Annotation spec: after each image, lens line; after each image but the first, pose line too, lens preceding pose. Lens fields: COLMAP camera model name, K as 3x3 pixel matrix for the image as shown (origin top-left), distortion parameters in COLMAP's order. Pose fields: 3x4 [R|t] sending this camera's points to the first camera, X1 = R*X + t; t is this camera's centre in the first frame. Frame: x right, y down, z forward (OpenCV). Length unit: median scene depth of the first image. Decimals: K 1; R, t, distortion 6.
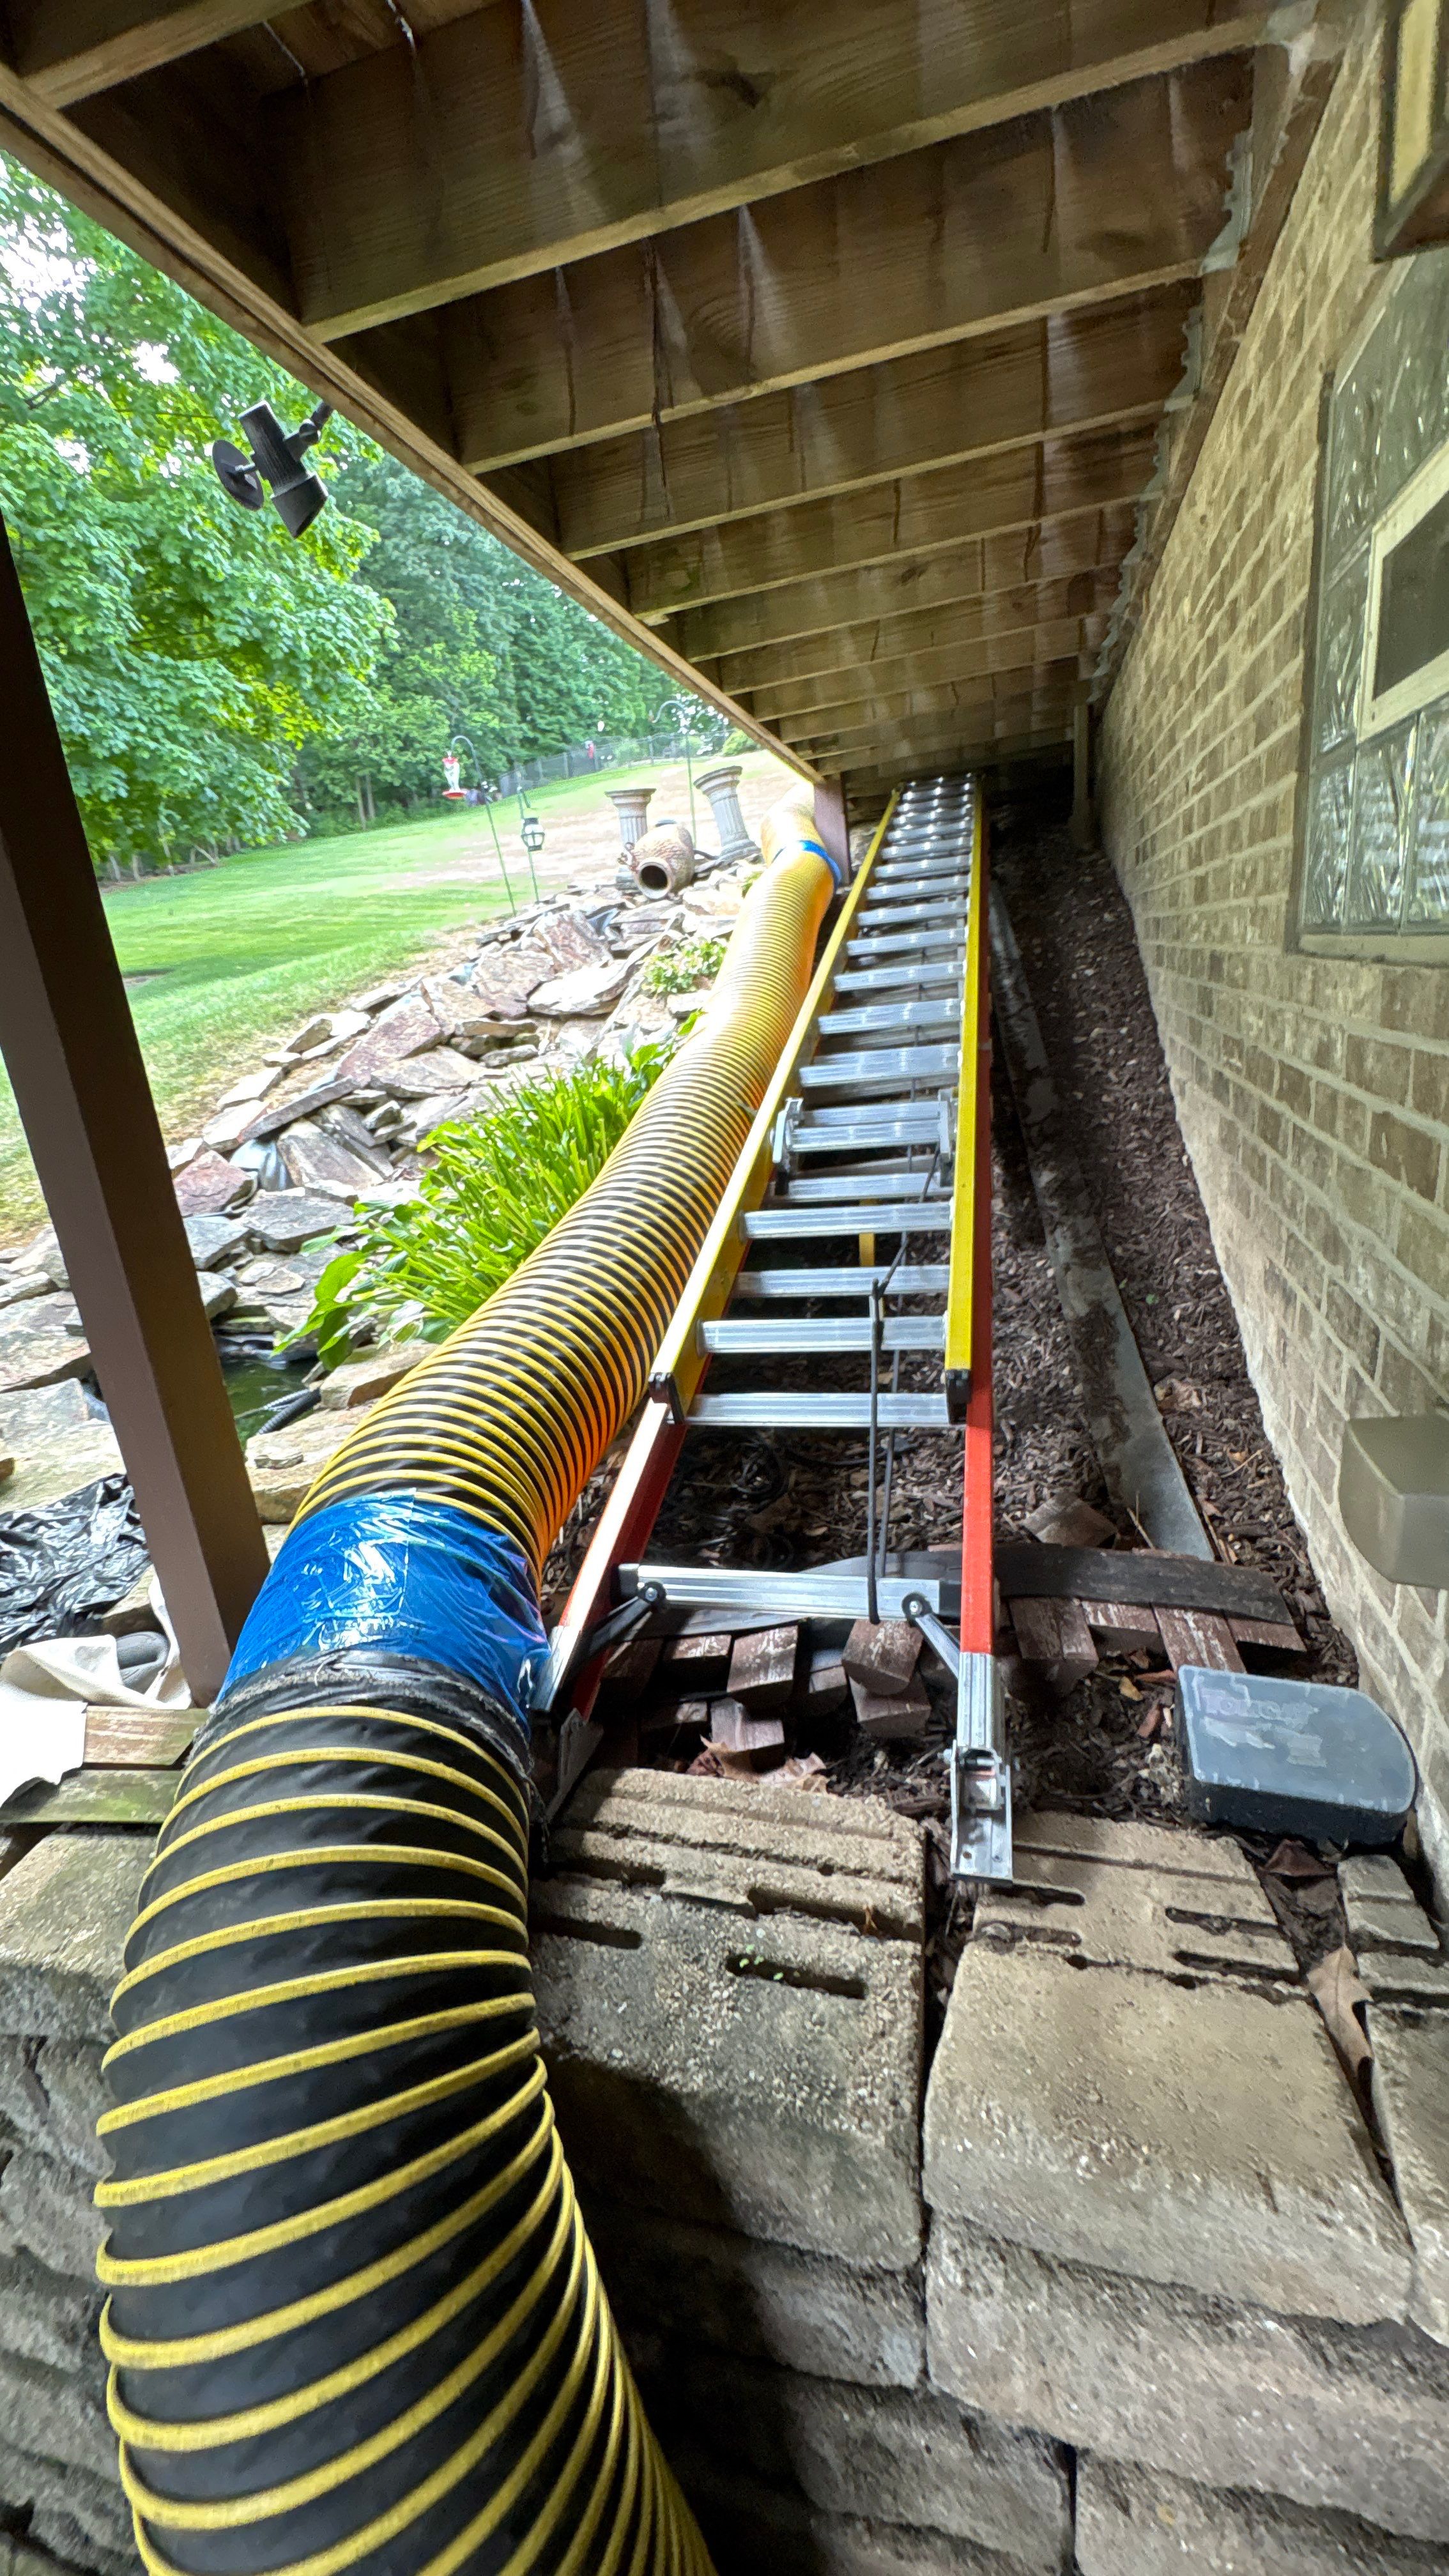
lens RADIAL K [[1024.2, 0, 724.5], [0, 1024.2, 1288.0], [0, 0, 1]] dist [0.001280, 0.000334]
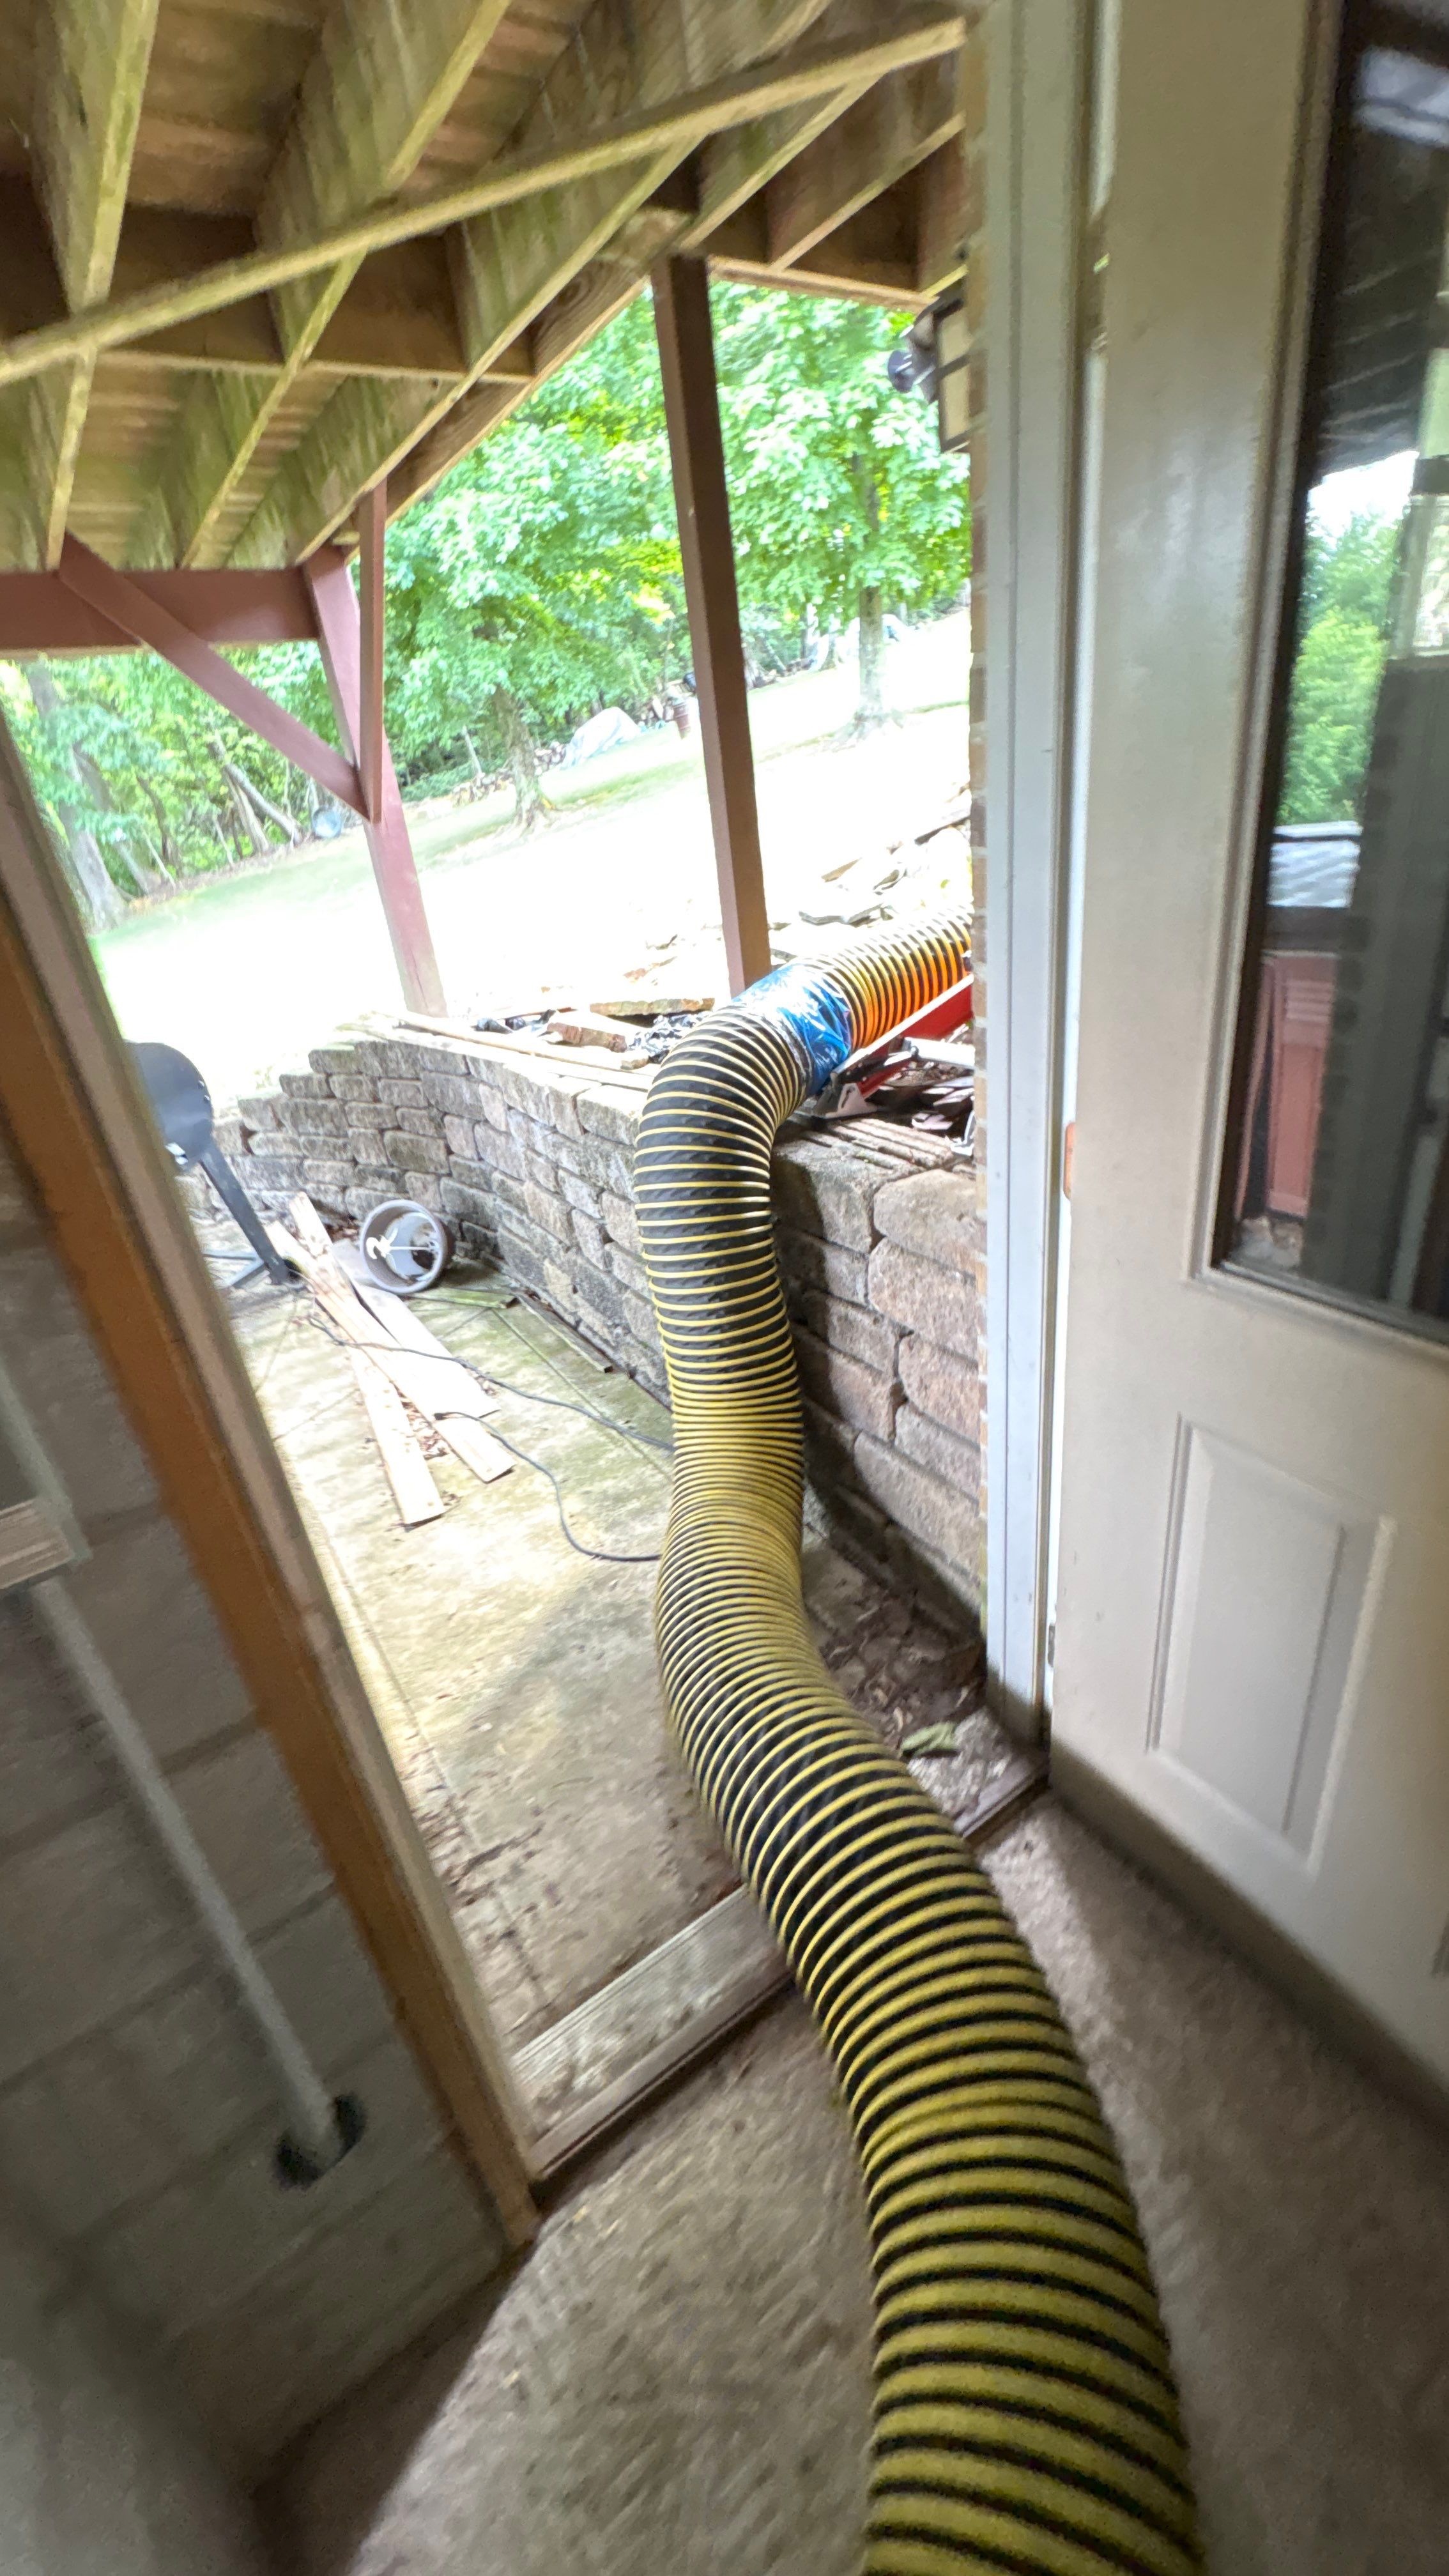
lens RADIAL K [[1024.2, 0, 724.5], [0, 1024.2, 1288.0], [0, 0, 1]] dist [0.001280, 0.000334]
pose [[0.756027, 0.291518, -0.586038, 1.249530], [-0.151436, 0.948954, 0.276683, 0.314054], [0.636781, -0.120433, 0.761581, -1.059653]]
